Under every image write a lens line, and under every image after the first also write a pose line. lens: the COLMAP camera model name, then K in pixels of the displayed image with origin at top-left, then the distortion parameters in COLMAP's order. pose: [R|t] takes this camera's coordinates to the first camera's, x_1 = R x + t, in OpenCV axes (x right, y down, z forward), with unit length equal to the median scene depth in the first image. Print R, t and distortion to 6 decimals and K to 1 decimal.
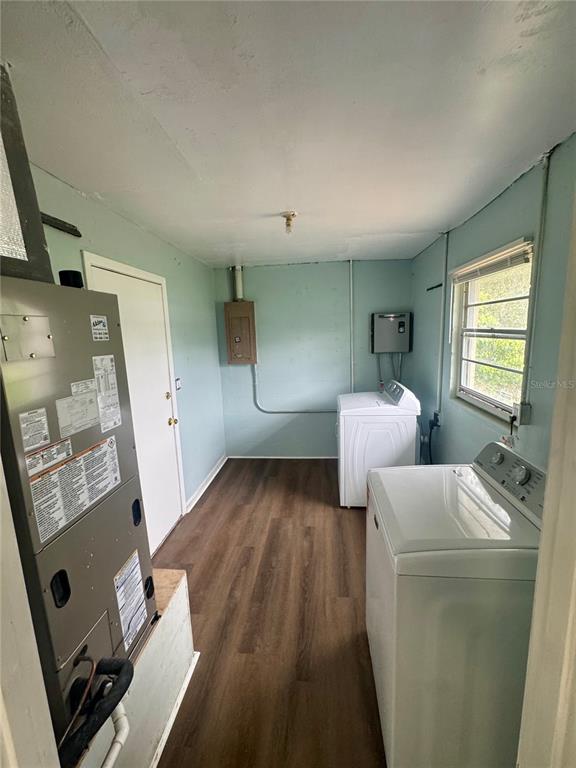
lens RADIAL K [[323.0, 0, 285.6], [0, 323.0, 385.4], [0, 0, 1]] dist [-0.004404, 0.000685]
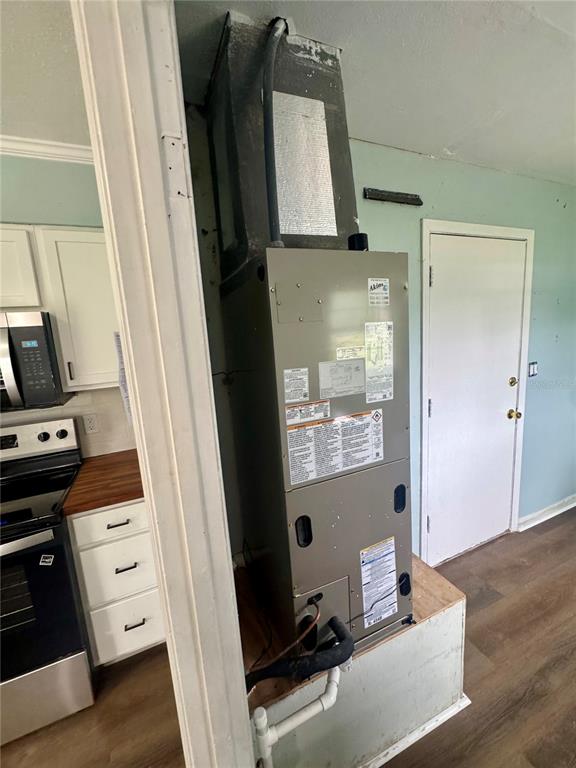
lens RADIAL K [[323.0, 0, 289.4], [0, 323.0, 384.6], [0, 0, 1]] dist [-0.004404, 0.000685]
pose [[0.496592, 0.145690, -0.855670, 0.129683], [-0.096731, 0.988961, 0.112247, 0.006869], [0.862577, 0.027029, 0.505203, 0.308015]]
